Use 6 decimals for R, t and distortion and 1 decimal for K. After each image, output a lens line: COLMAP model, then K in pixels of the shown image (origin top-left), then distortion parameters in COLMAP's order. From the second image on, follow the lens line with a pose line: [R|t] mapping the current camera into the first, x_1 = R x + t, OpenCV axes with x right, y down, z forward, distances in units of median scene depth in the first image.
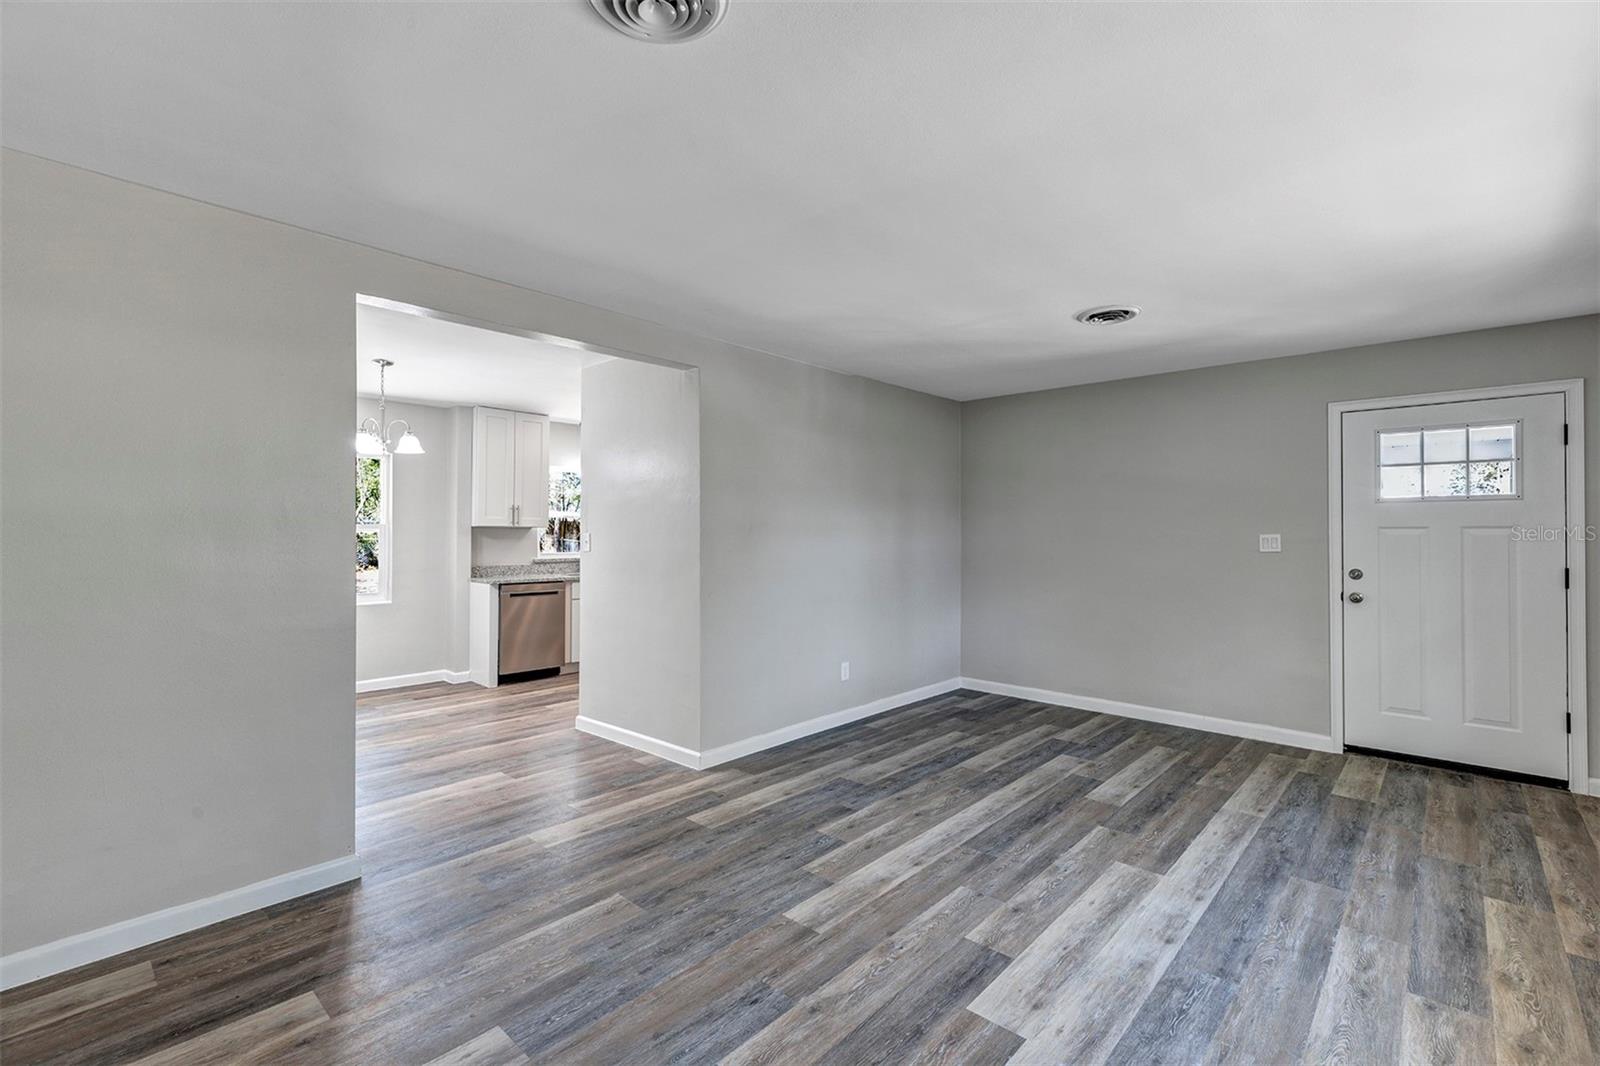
lens RADIAL K [[714.9, 0, 800.0], [0, 714.9, 533.0], [0, 0, 1]] dist [0.000611, 0.000111]
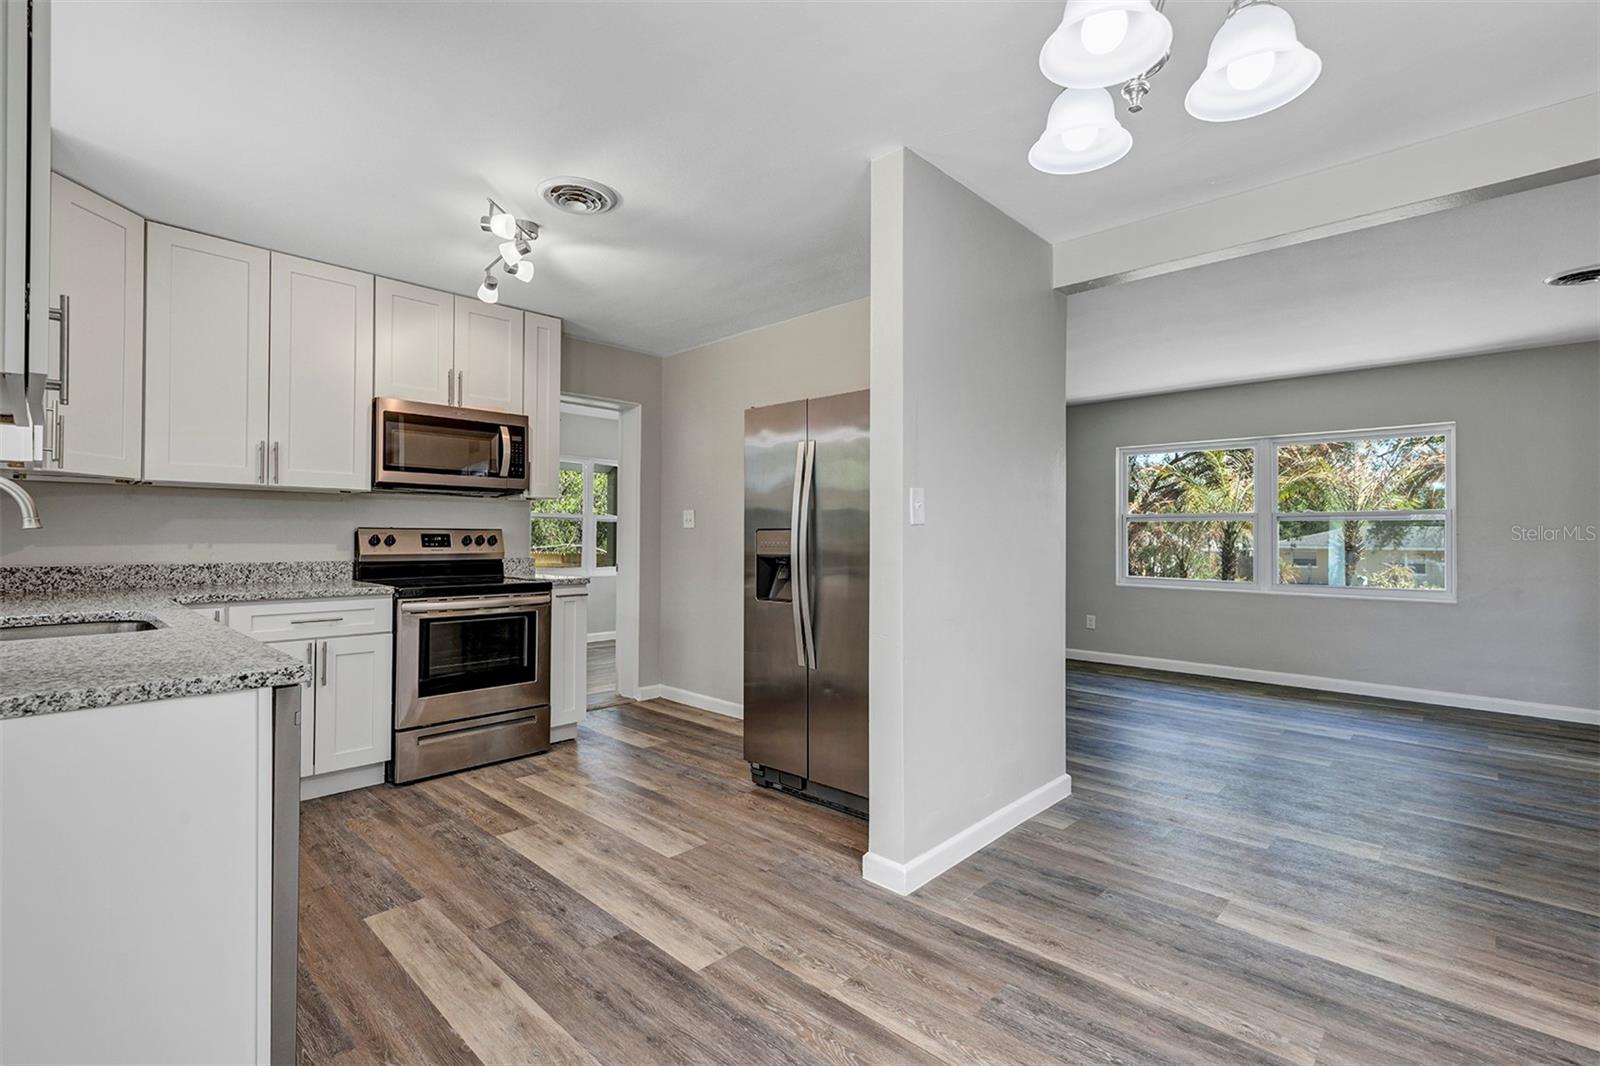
lens RADIAL K [[729.6, 0, 790.8], [0, 729.6, 528.7], [0, 0, 1]] dist [0.004332, 0.000637]
pose [[0.027441, 0.007800, 0.999593, -0.609608], [-0.004686, 0.999960, -0.007674, 0.026137], [-0.999612, -0.004473, 0.027477, 0.809802]]
